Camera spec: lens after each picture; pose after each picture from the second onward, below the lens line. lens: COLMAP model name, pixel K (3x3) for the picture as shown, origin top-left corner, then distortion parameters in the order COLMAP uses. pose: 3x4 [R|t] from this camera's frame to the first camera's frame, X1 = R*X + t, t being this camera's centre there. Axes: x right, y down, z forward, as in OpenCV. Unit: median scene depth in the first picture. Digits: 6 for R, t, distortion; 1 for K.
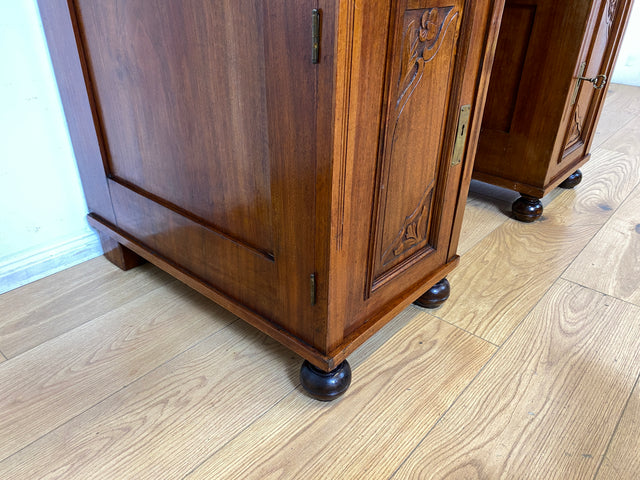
lens RADIAL K [[489.1, 0, 320.0], [0, 489.1, 240.0], [0, 0, 1]] dist [0.039242, -0.048679]
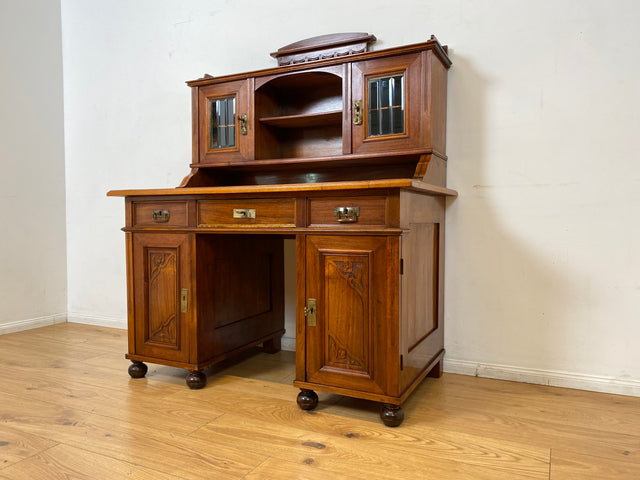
lens RADIAL K [[483.3, 0, 320.8], [0, 483.3, 237.6], [0, 0, 1]] dist [0.013551, -0.005097]
pose [[0.266834, 0.009566, -0.963695, 2.316403], [-0.465350, 0.876935, -0.120144, -0.422500], [0.843948, 0.480514, 0.238447, 0.681555]]
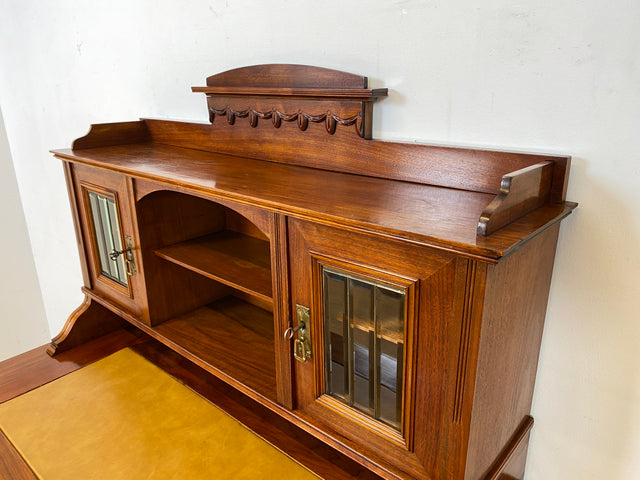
lens RADIAL K [[485.6, 0, 320.6], [0, 485.6, 239.6], [0, 0, 1]] dist [0.012421, -0.002473]
pose [[0.001785, 0.301926, -0.953330, 1.101540], [-0.478505, 0.837363, 0.264303, -1.619931], [0.878083, 0.455701, 0.145968, 0.885807]]
